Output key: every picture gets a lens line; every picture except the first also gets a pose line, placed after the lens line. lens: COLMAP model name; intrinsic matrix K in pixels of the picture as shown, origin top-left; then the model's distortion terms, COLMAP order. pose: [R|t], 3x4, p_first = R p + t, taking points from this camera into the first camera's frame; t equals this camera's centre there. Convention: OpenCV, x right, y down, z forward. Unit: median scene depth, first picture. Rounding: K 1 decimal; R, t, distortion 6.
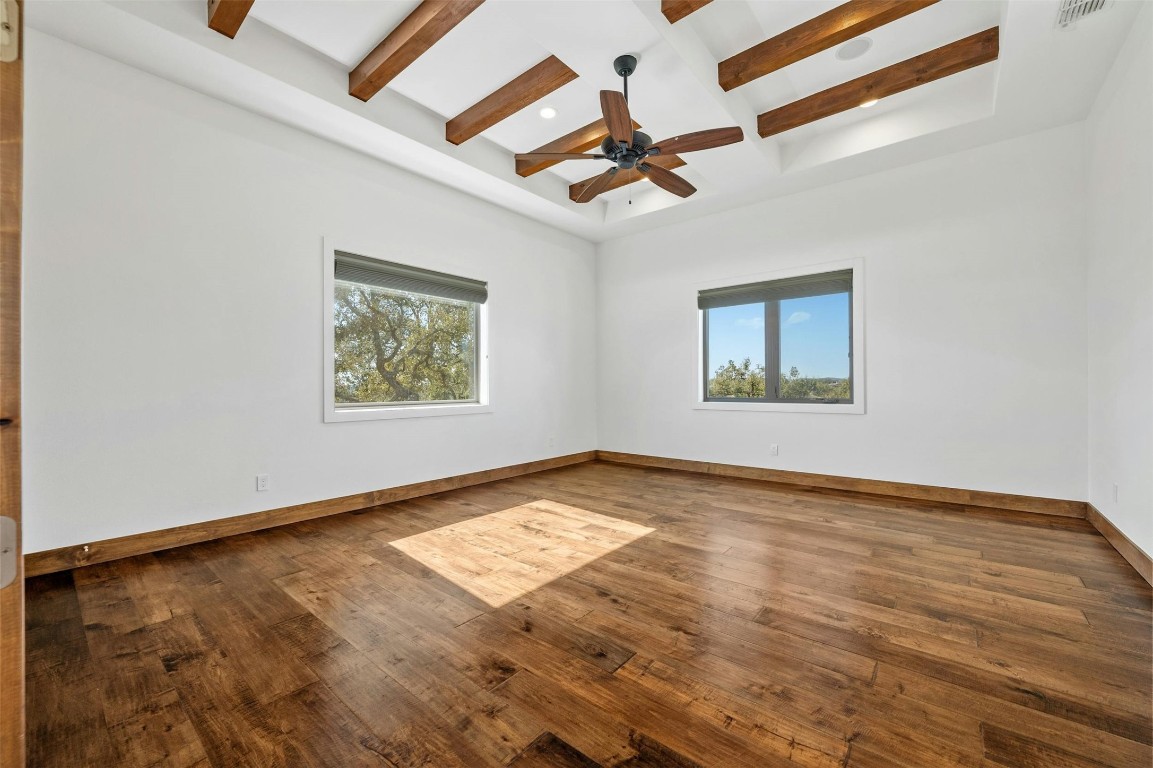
lens RADIAL K [[460.3, 0, 572.7], [0, 460.3, 386.1], [0, 0, 1]] dist [-0.009093, 0.000127]
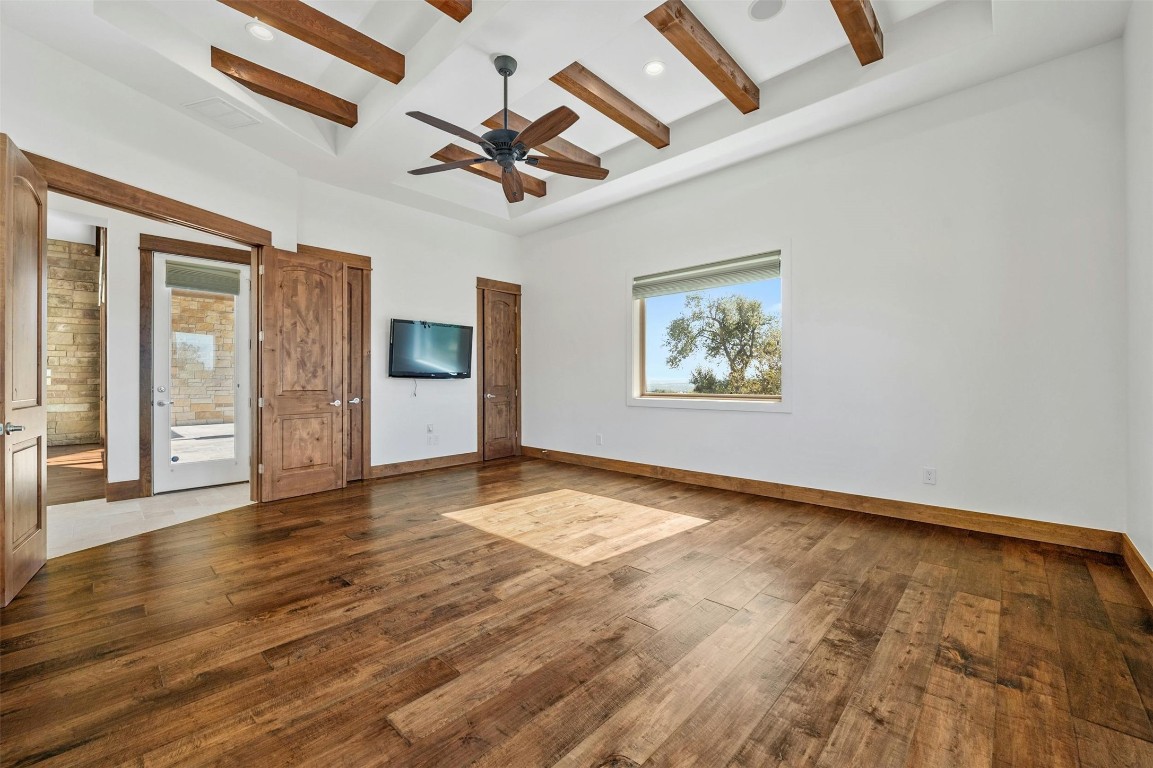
lens RADIAL K [[460.3, 0, 572.6], [0, 460.3, 380.2], [0, 0, 1]] dist [-0.009093, 0.000127]
pose [[-0.064985, 0.006565, -0.997865, 0.980087], [0.003923, 0.999972, 0.006323, -0.006934], [0.997879, -0.003504, -0.065009, 1.063844]]
